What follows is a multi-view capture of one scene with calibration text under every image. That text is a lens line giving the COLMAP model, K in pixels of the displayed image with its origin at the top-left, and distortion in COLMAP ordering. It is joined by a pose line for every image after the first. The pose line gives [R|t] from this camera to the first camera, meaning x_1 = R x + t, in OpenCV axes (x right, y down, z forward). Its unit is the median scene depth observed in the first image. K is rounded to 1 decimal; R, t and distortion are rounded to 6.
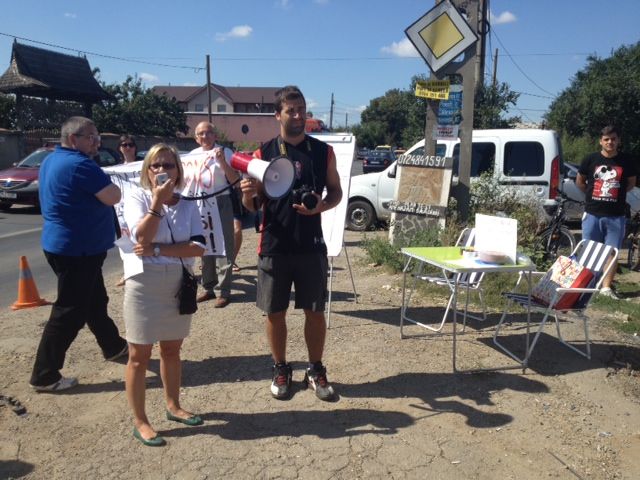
lens RADIAL K [[535.4, 0, 320.0], [0, 535.4, 240.0], [0, 0, 1]] dist [-0.003022, -0.005727]
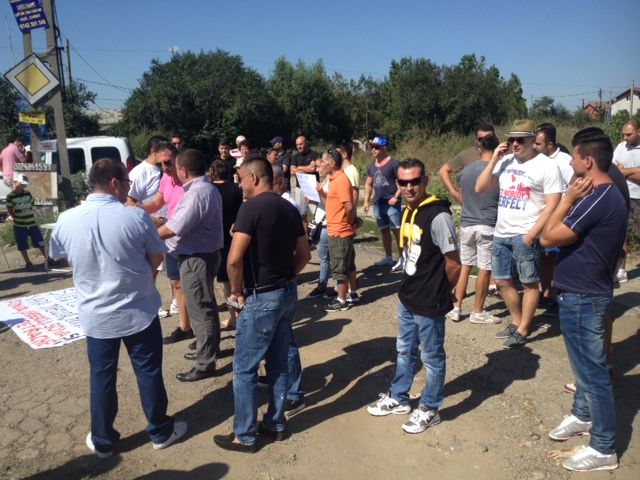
lens RADIAL K [[535.4, 0, 320.0], [0, 535.4, 240.0], [0, 0, 1]] dist [-0.003022, -0.005727]
pose [[0.747831, -0.155249, 0.645482, -0.159006], [0.139471, 0.987315, 0.075879, 0.033946], [-0.649074, 0.033281, 0.759997, -0.481777]]
